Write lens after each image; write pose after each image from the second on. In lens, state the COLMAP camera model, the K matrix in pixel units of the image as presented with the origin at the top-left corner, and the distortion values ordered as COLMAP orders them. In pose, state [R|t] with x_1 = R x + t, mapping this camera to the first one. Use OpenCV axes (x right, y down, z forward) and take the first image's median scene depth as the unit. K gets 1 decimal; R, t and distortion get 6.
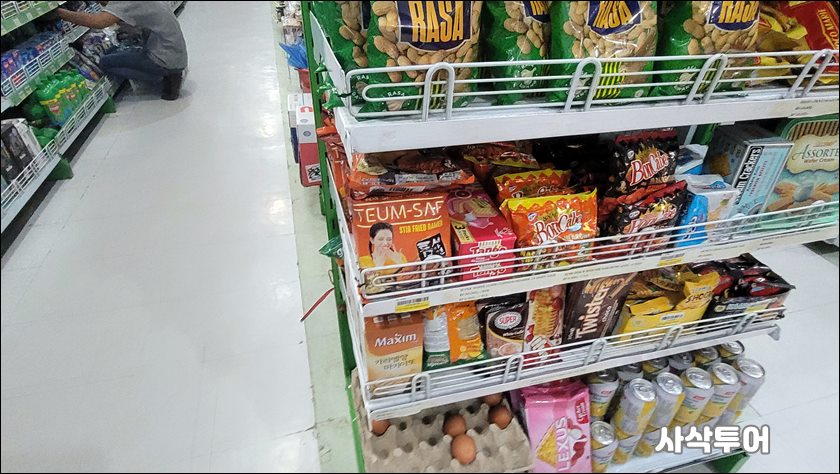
lens RADIAL K [[461.2, 0, 429.1], [0, 461.2, 238.3], [0, 0, 1]] dist [0.007138, -0.004390]
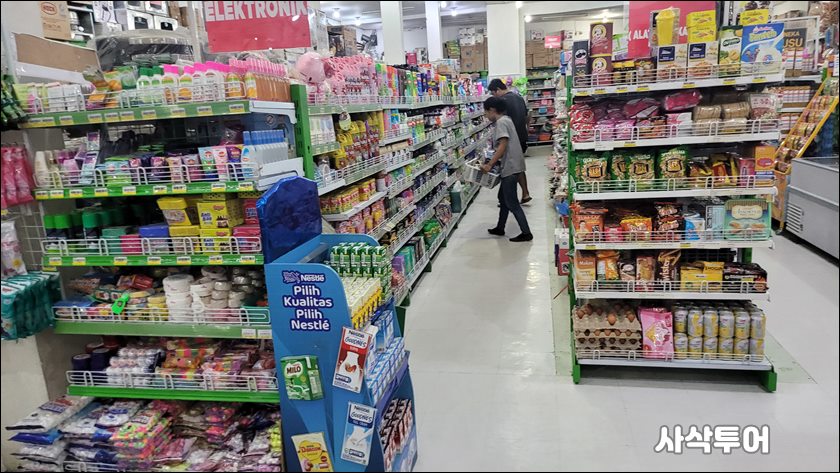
lens RADIAL K [[591.4, 0, 422.9], [0, 591.4, 244.7], [0, 0, 1]] dist [0.035130, -0.011729]
pose [[0.883549, 0.012024, -0.468184, 0.853725], [-0.186120, 0.926355, -0.327453, 1.656164], [0.429767, 0.376459, 0.820718, -2.933310]]
